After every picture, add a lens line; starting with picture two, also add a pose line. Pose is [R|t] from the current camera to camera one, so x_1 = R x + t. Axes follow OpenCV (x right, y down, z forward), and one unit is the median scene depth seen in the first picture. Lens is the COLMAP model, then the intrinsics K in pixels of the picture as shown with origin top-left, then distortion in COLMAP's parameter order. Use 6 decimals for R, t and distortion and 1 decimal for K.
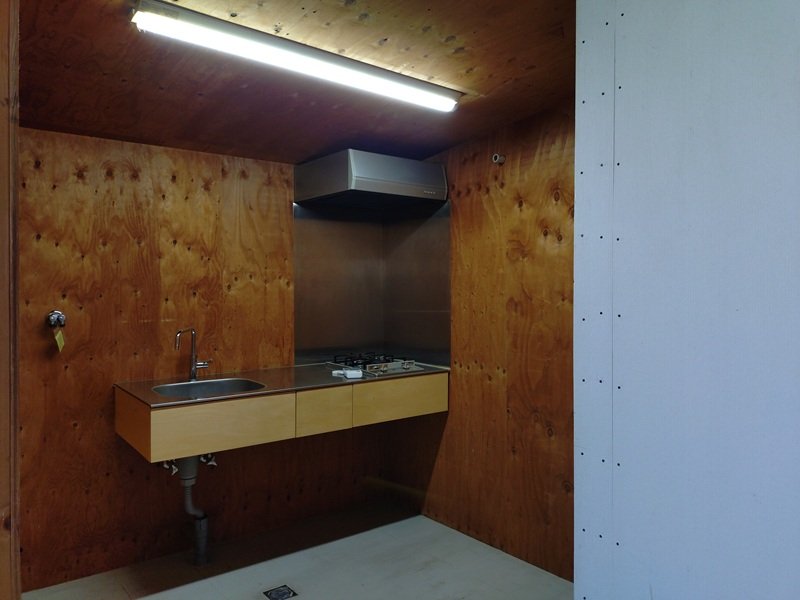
lens RADIAL K [[603.9, 0, 409.2], [0, 603.9, 286.7], [0, 0, 1]] dist [0.043316, -0.044469]
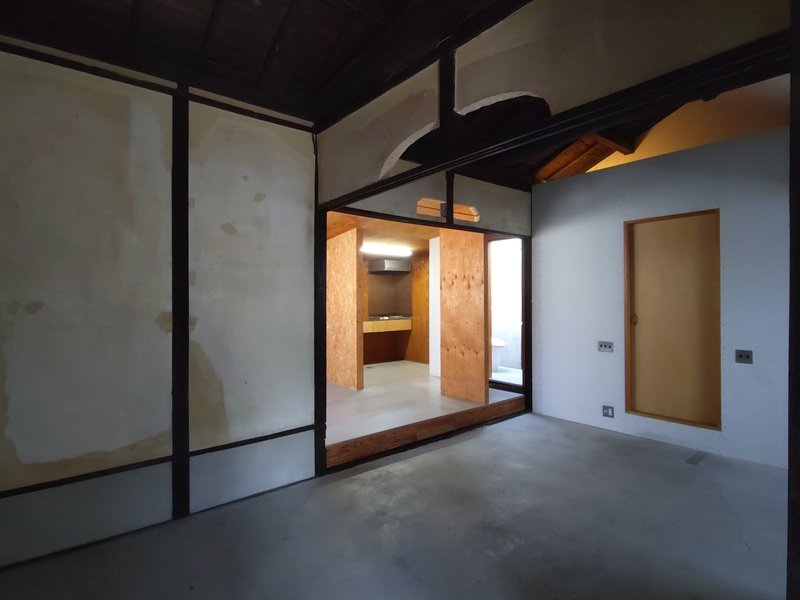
lens RADIAL K [[417.1, 0, 398.7], [0, 417.1, 297.5], [0, 0, 1]] dist [-0.002415, 0.002726]
pose [[0.999942, -0.003929, -0.009984, 0.016272], [0.003942, 0.999991, 0.001310, 0.011487], [0.009979, -0.001350, 0.999949, -1.670211]]
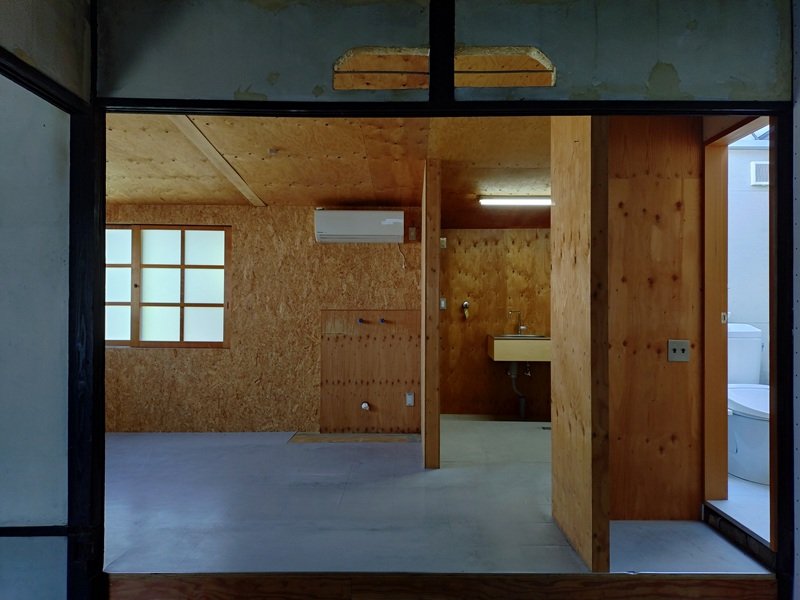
lens RADIAL K [[588.6, 0, 406.2], [0, 588.6, 300.1], [0, 0, 1]] dist [0.007612, 0.000129]
pose [[0.770174, -0.002211, -0.637831, 0.673816], [-0.001631, 0.999984, -0.005436, 0.041211], [0.637832, 0.005227, 0.770158, -0.879724]]
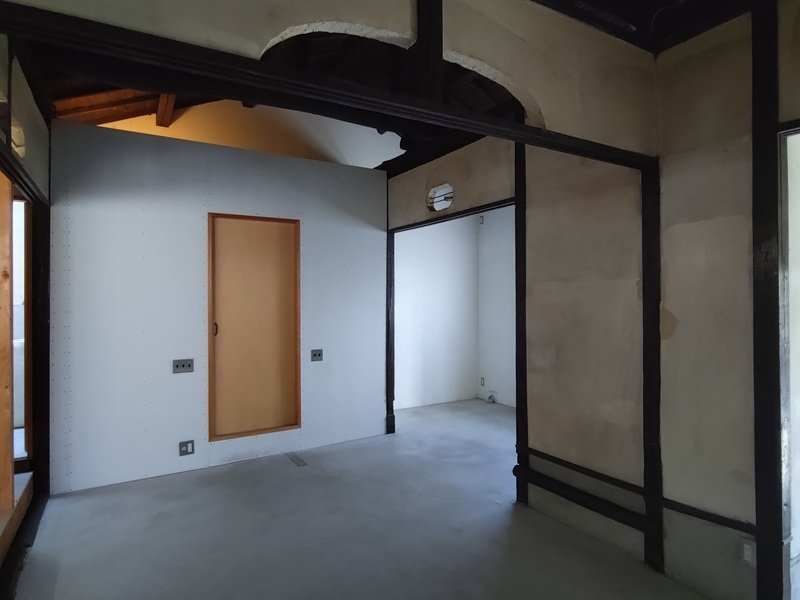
lens RADIAL K [[475.6, 0, 404.9], [0, 475.6, 297.2], [0, 0, 1]] dist [-0.013454, 0.002772]
pose [[0.152111, 0.001120, 0.988363, -0.488657], [0.001923, 0.999997, -0.001430, 0.001027], [-0.988362, 0.002119, 0.152108, -0.976968]]
